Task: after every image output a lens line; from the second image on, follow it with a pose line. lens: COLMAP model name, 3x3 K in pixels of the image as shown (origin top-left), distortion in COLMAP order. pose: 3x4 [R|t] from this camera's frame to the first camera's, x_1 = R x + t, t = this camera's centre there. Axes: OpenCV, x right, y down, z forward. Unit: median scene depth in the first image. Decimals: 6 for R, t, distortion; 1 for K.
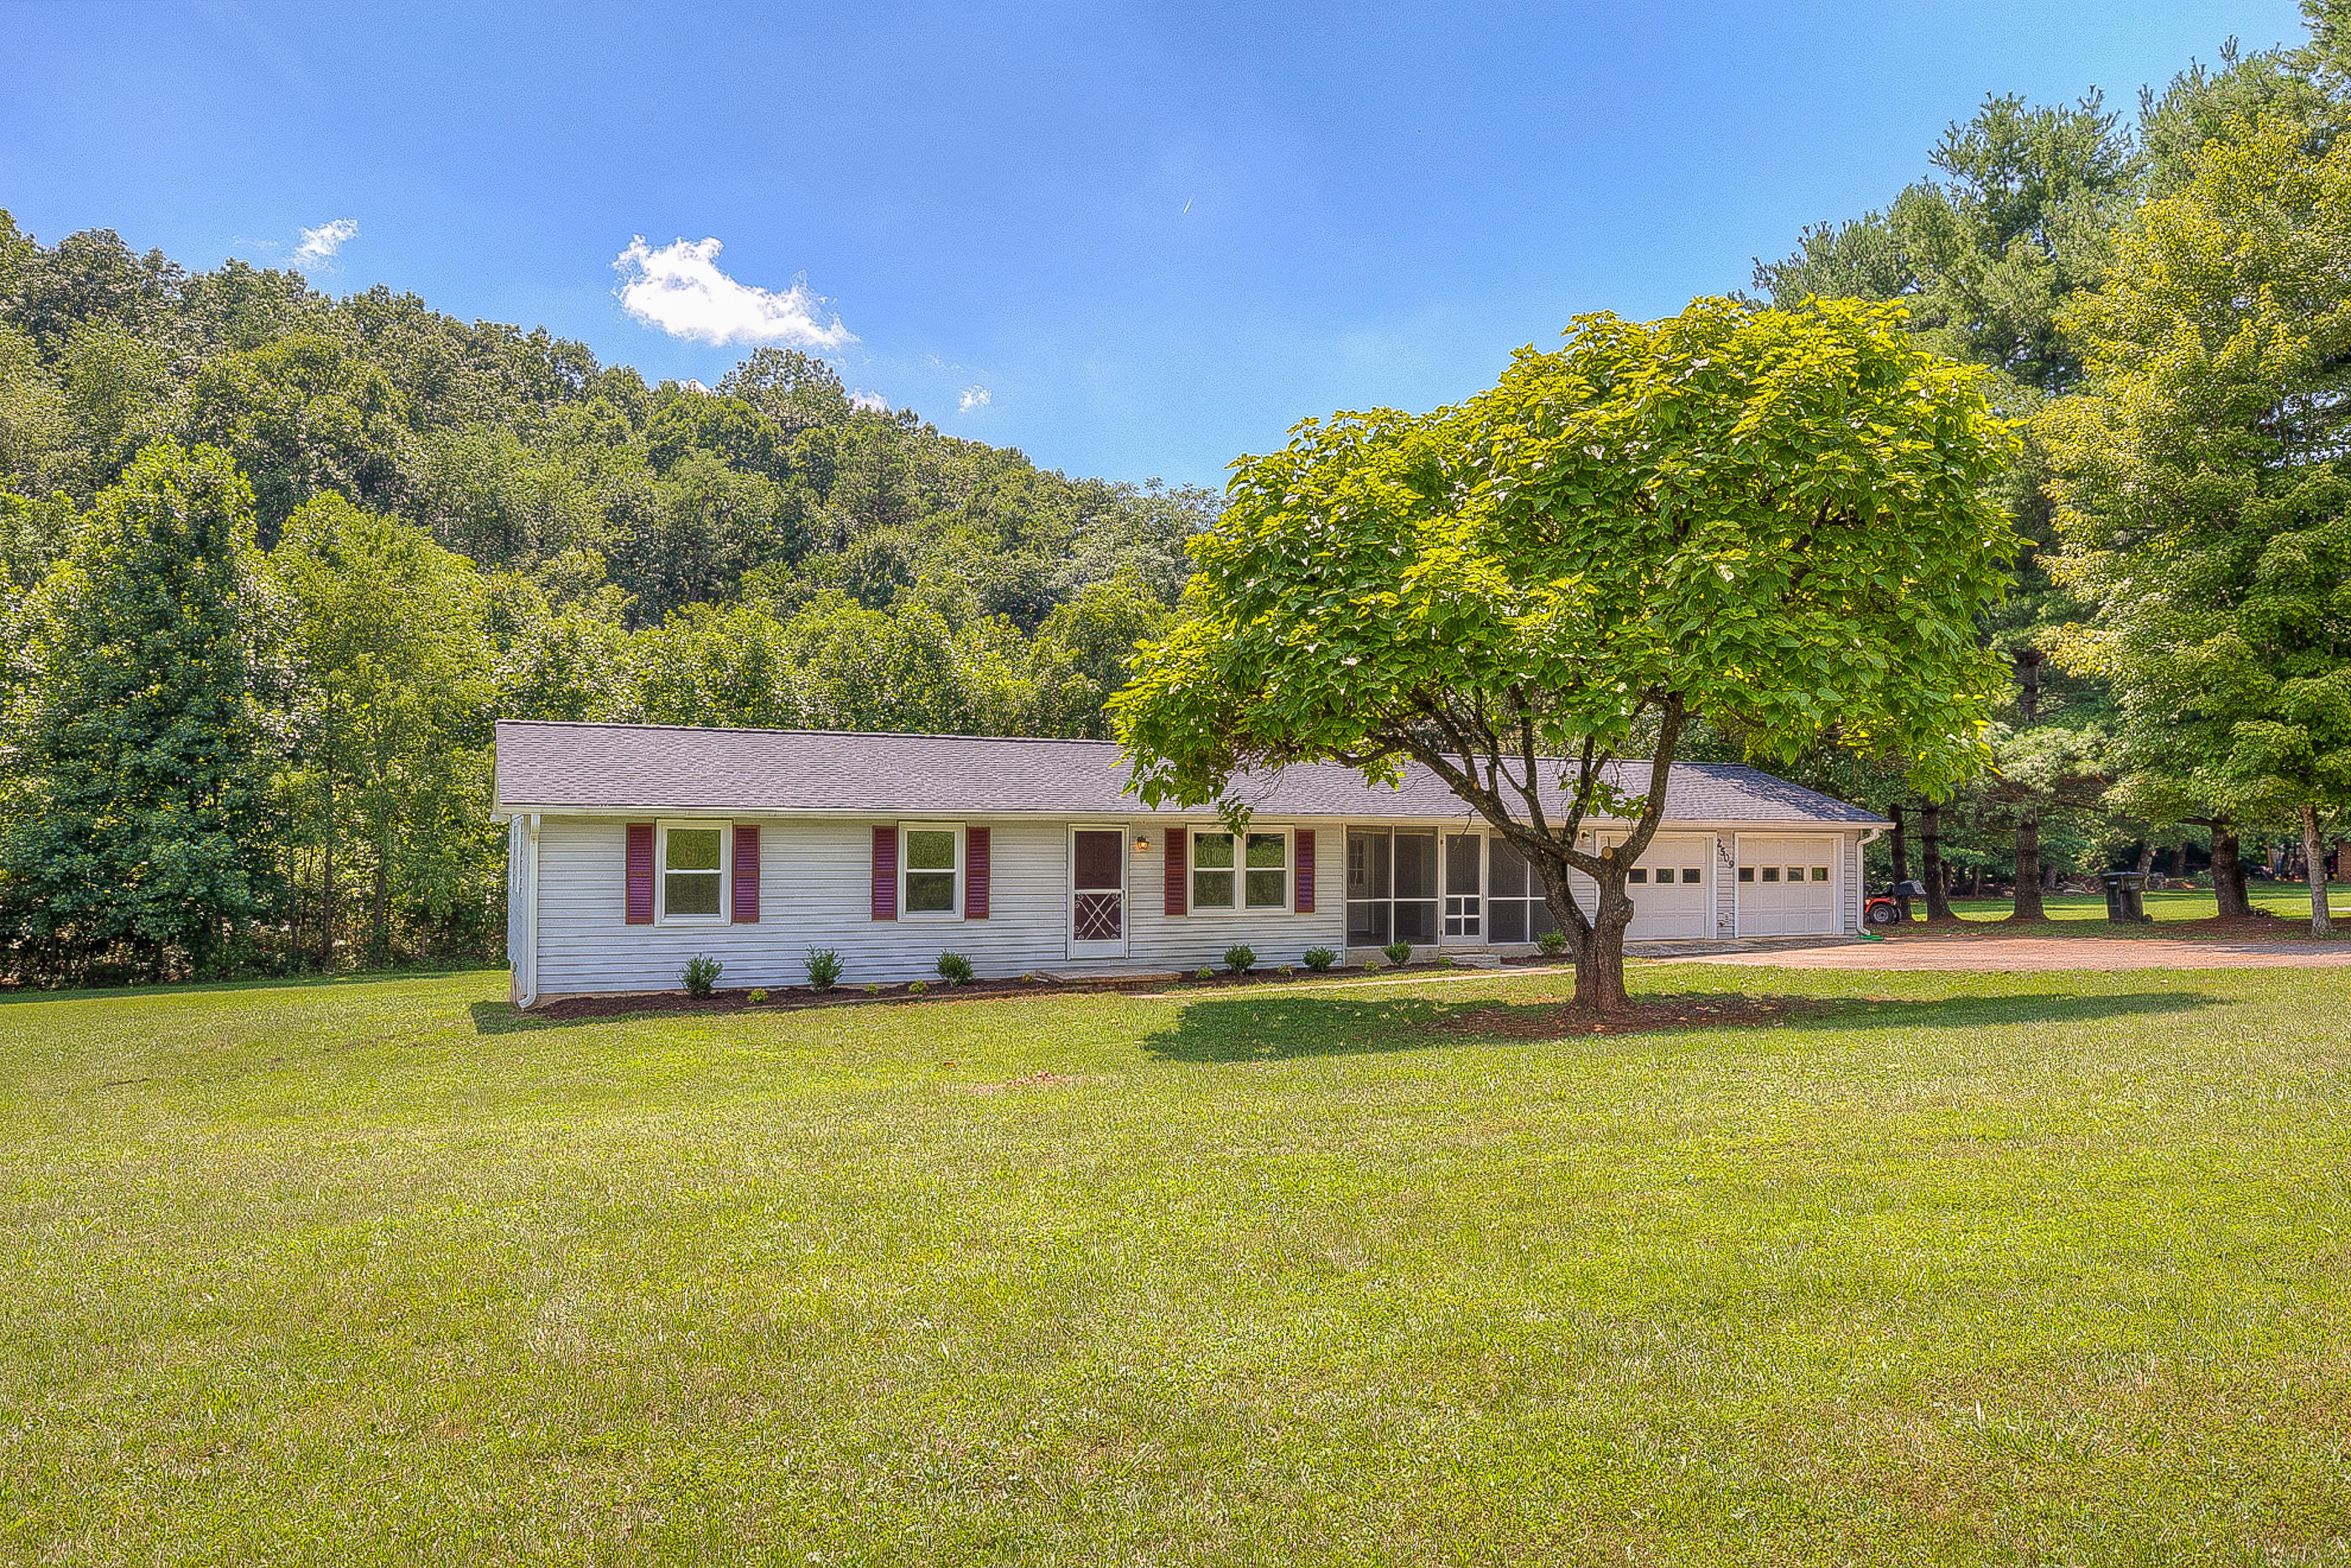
lens RADIAL K [[1615.9, 0, 1183.1], [0, 1615.9, 792.9], [0, 0, 1]] dist [-0.000893, 0.004842]
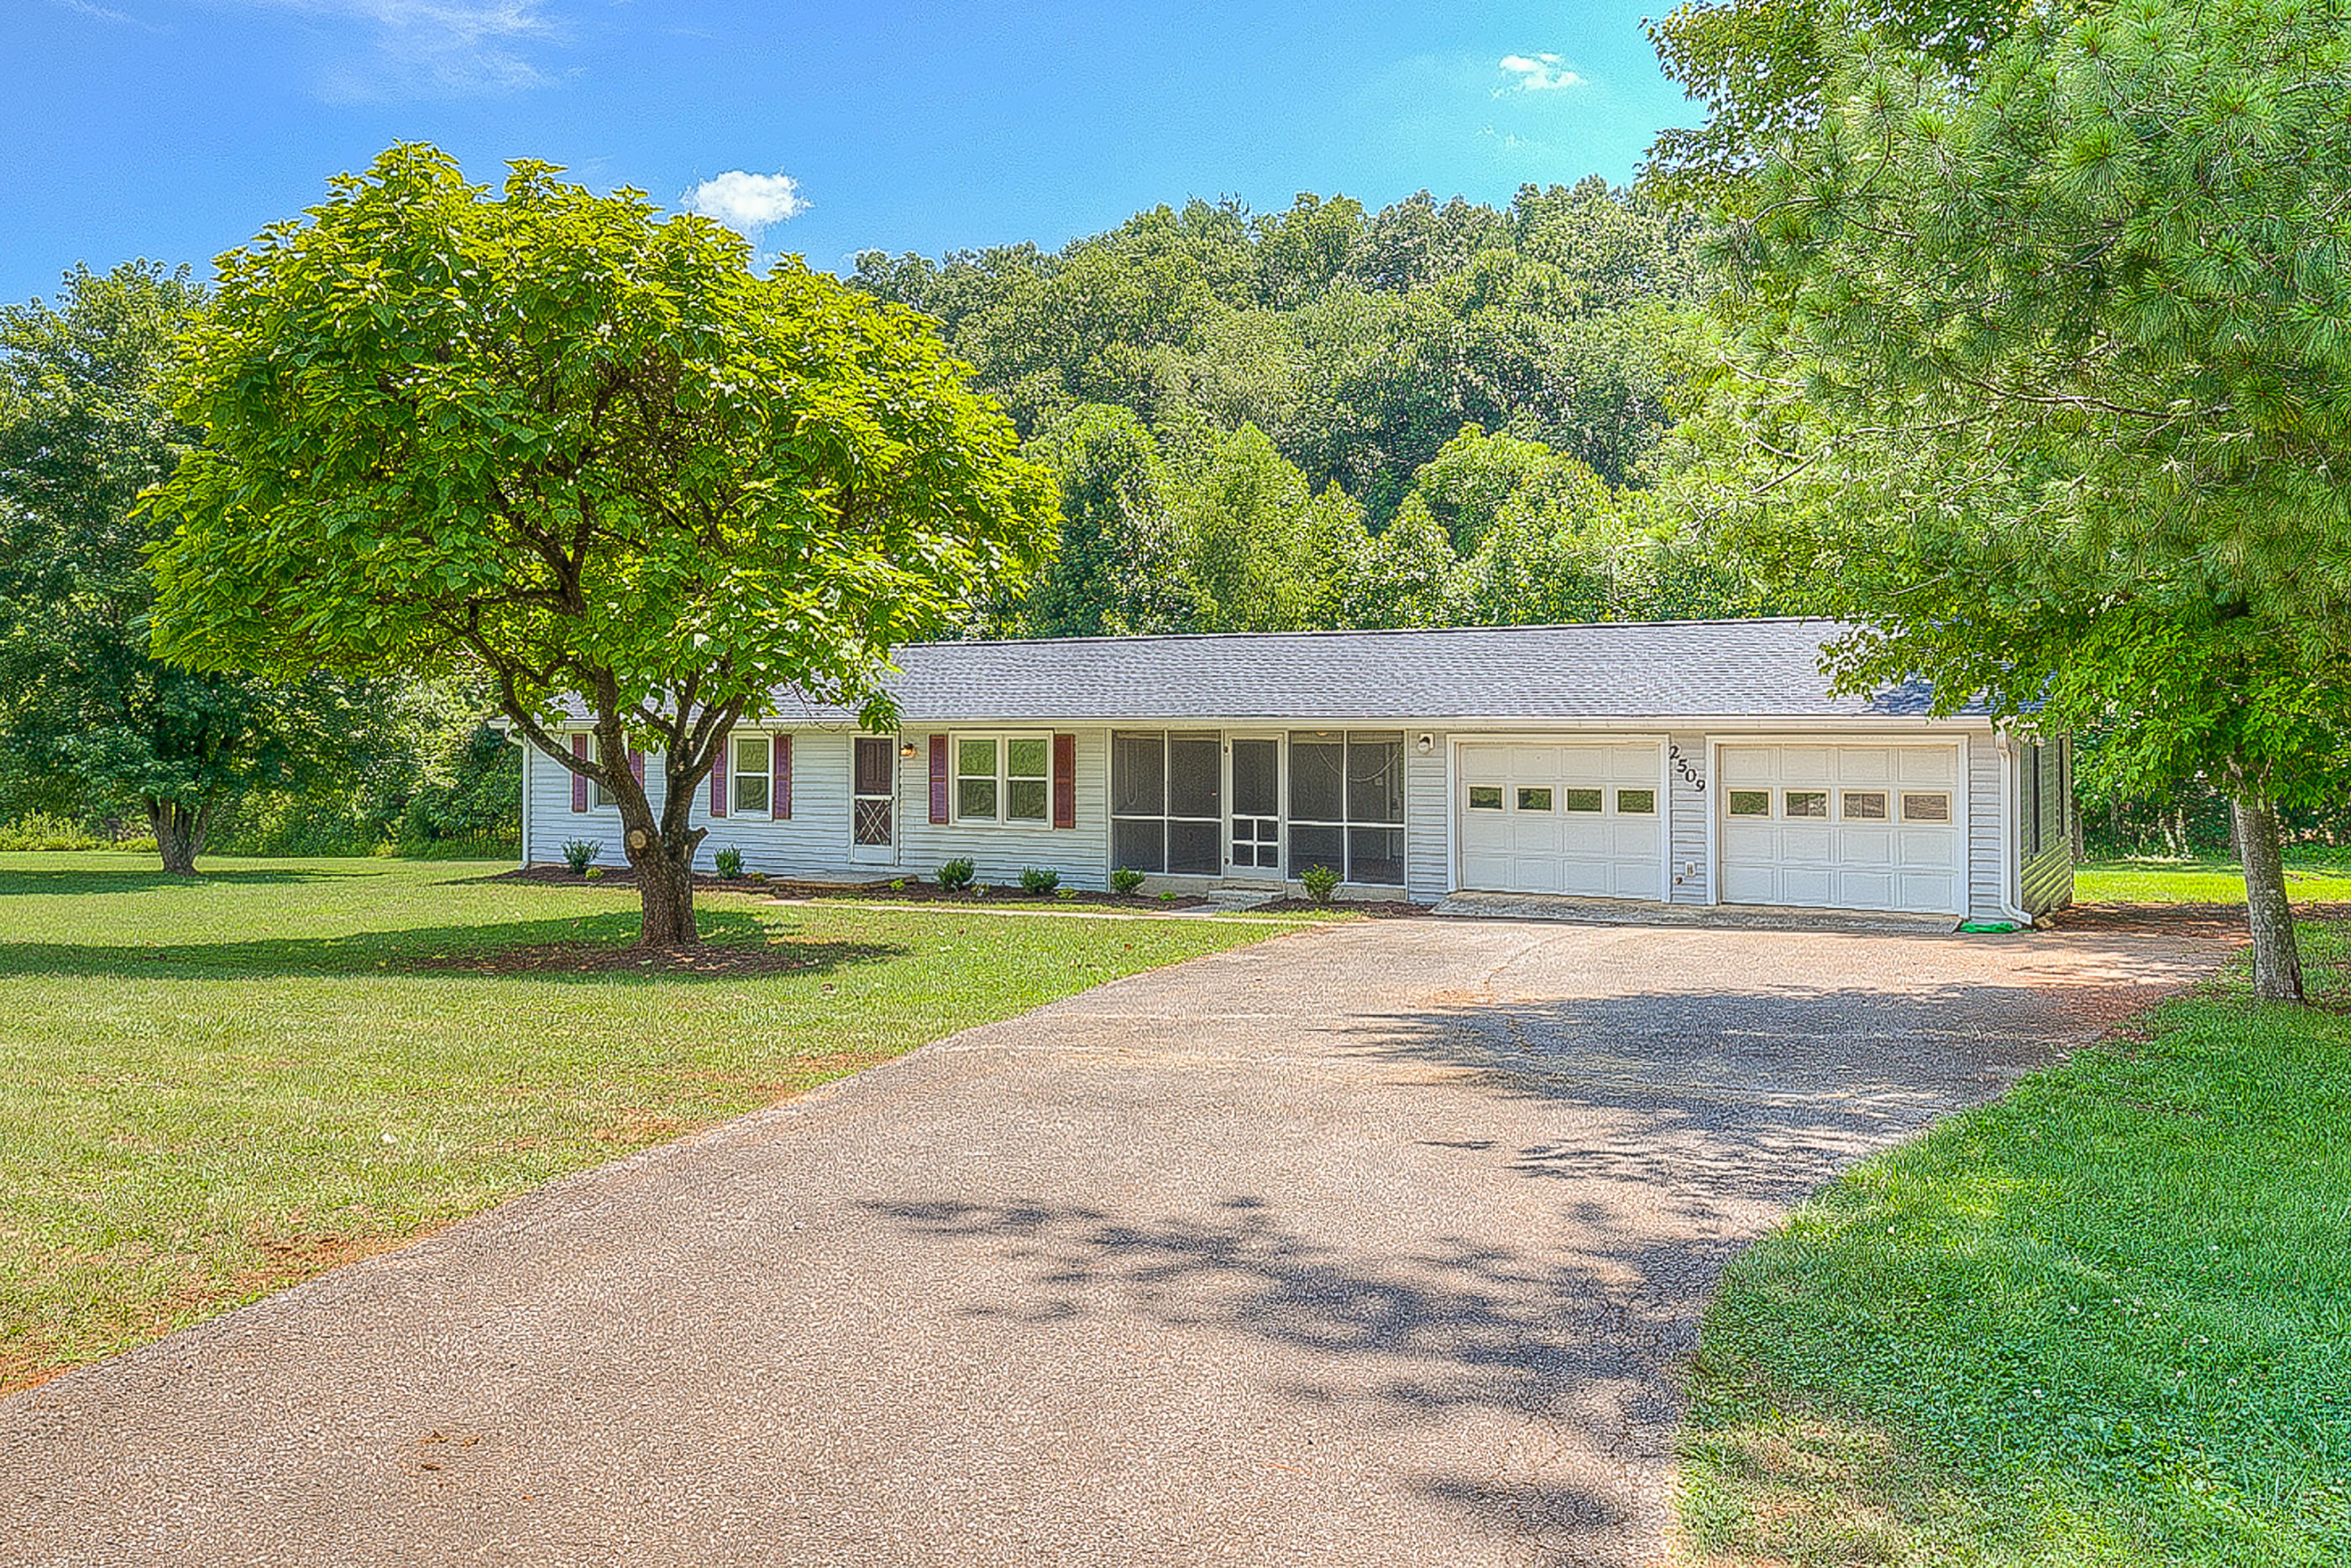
lens RADIAL K [[1798.8, 0, 1230.0], [0, 1798.8, 652.1], [0, 0, 1]] dist [0.042833, -0.000029]
pose [[0.566207, -0.035831, -0.823484, 0.943542], [0.031933, 0.999258, -0.021523, 0.001552], [0.823644, -0.014110, 0.566931, 0.515719]]
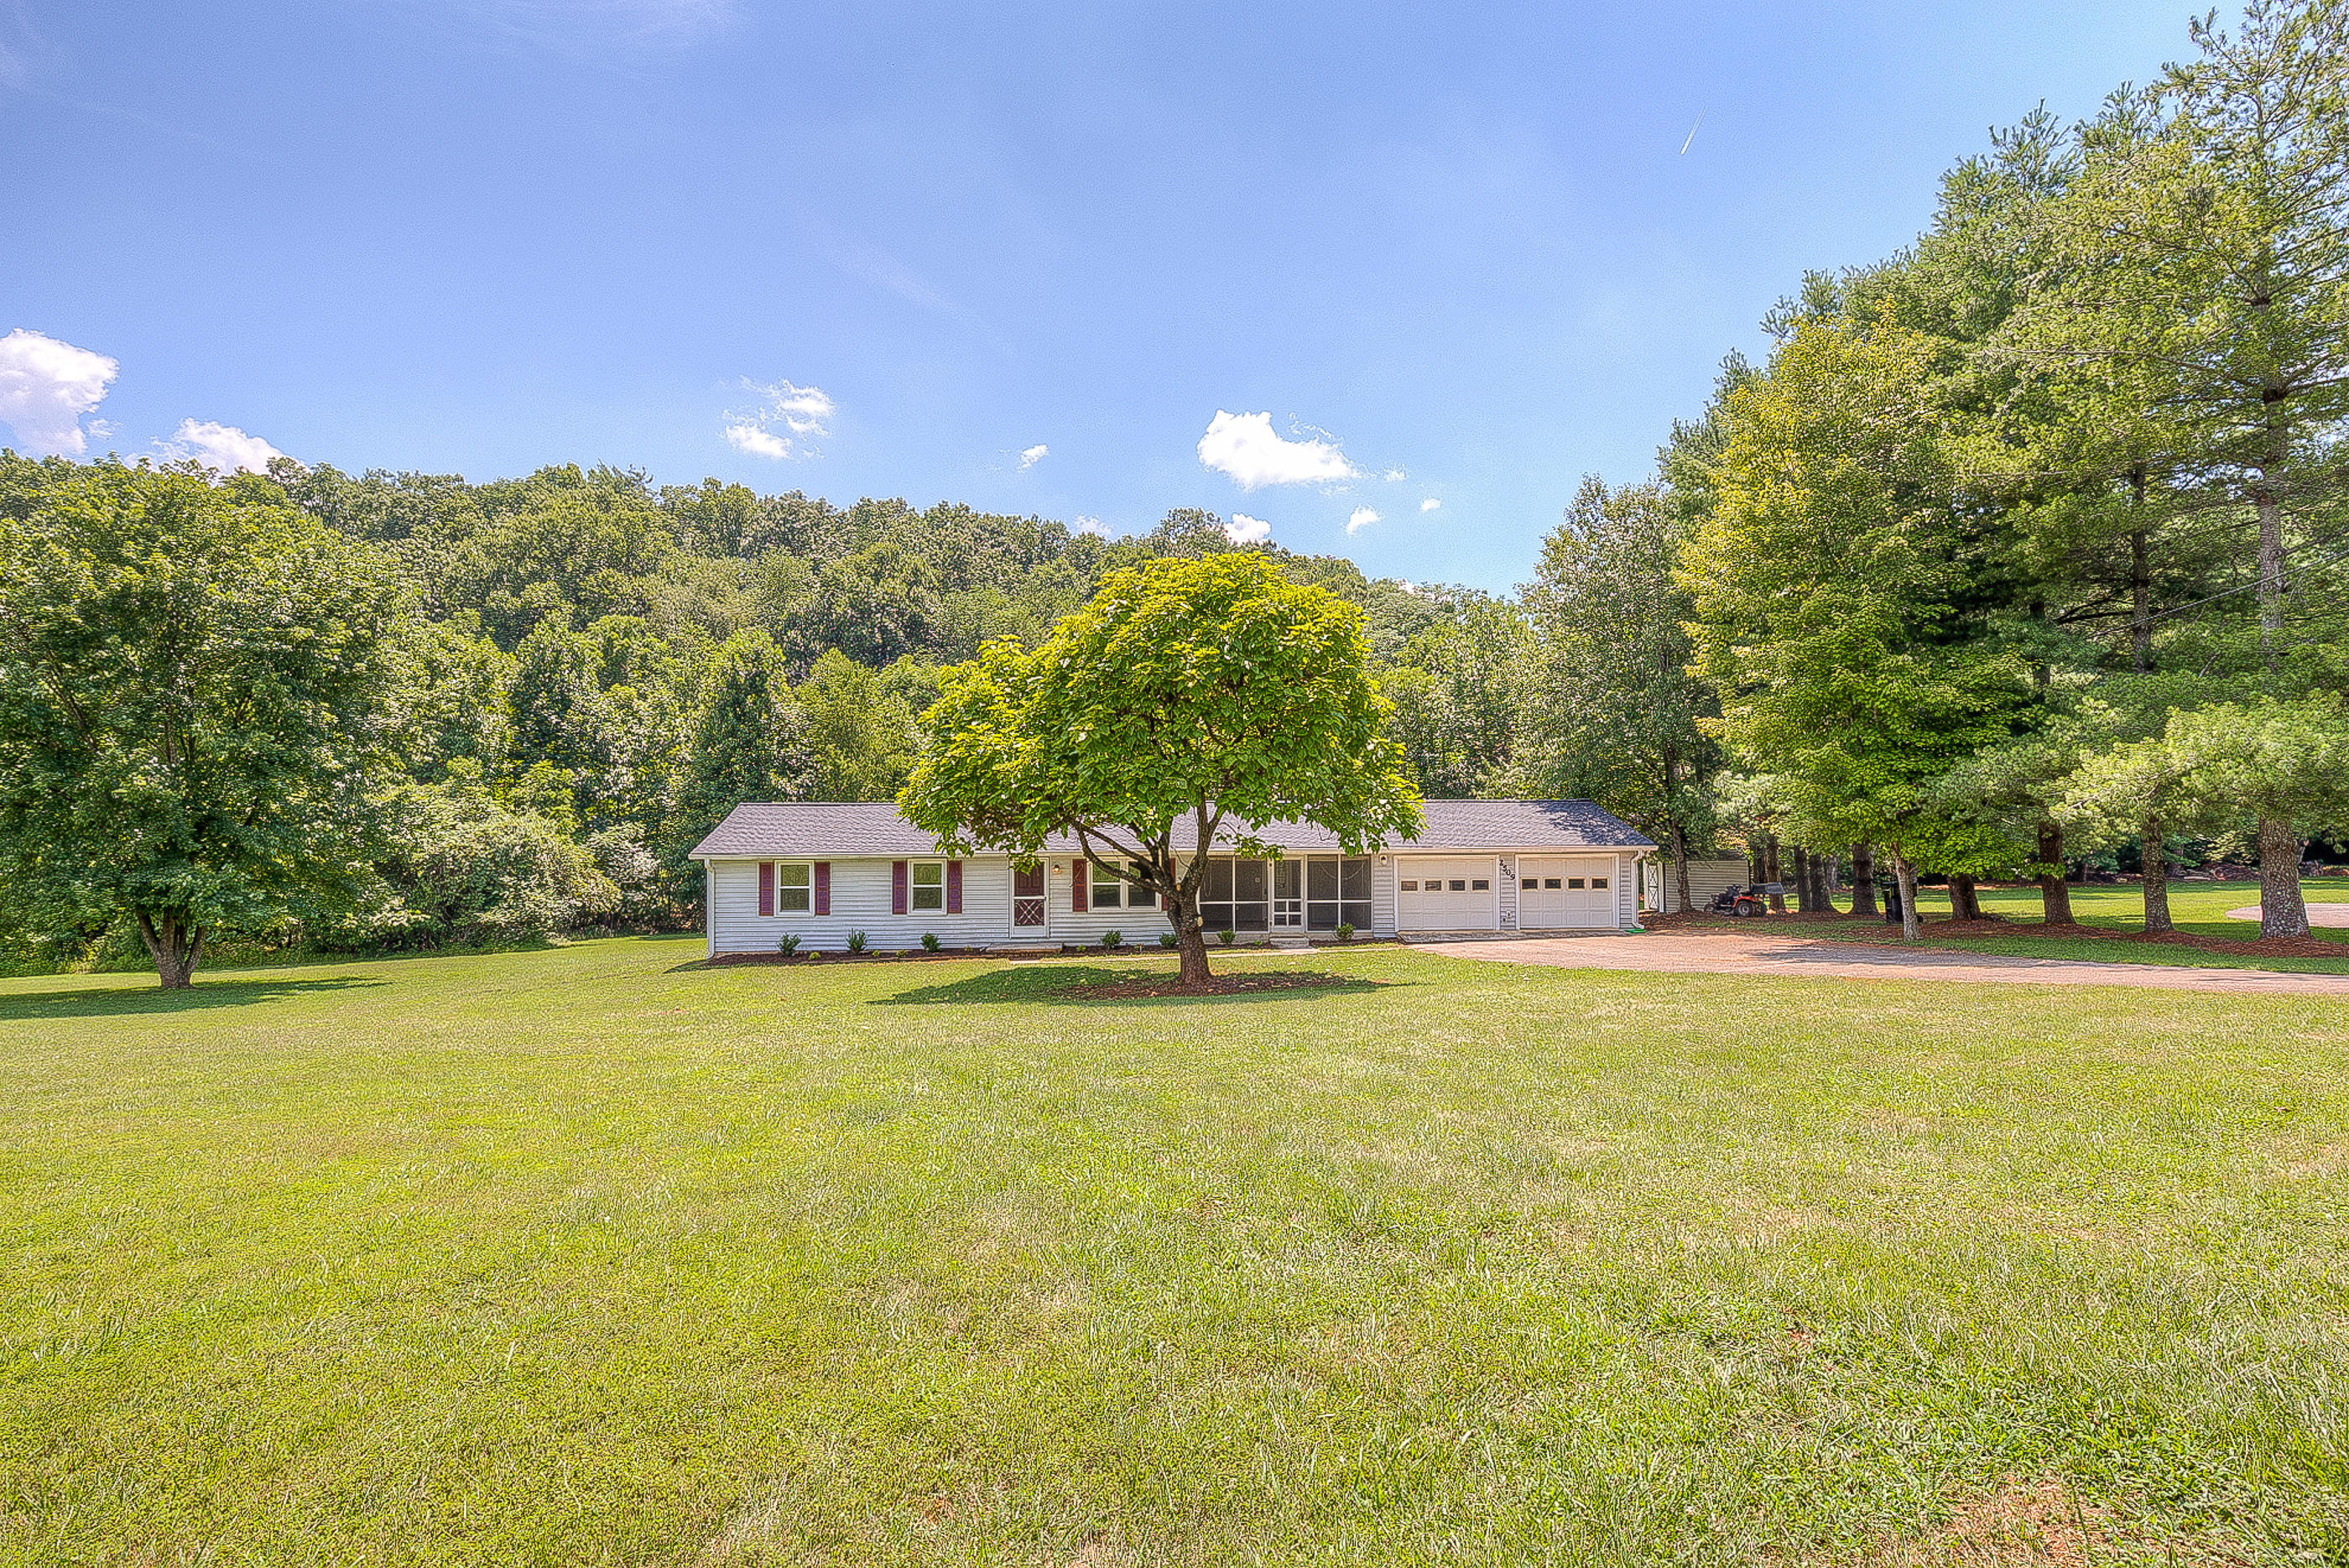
lens RADIAL K [[1143.5, 0, 1170.3], [0, 1143.5, 833.5], [0, 0, 1]] dist [0.003360, 0.000603]
pose [[0.931996, -0.008329, -0.362372, 0.487643], [0.022480, 0.999140, 0.034852, -0.041577], [0.361770, -0.040628, 0.931382, -0.052213]]
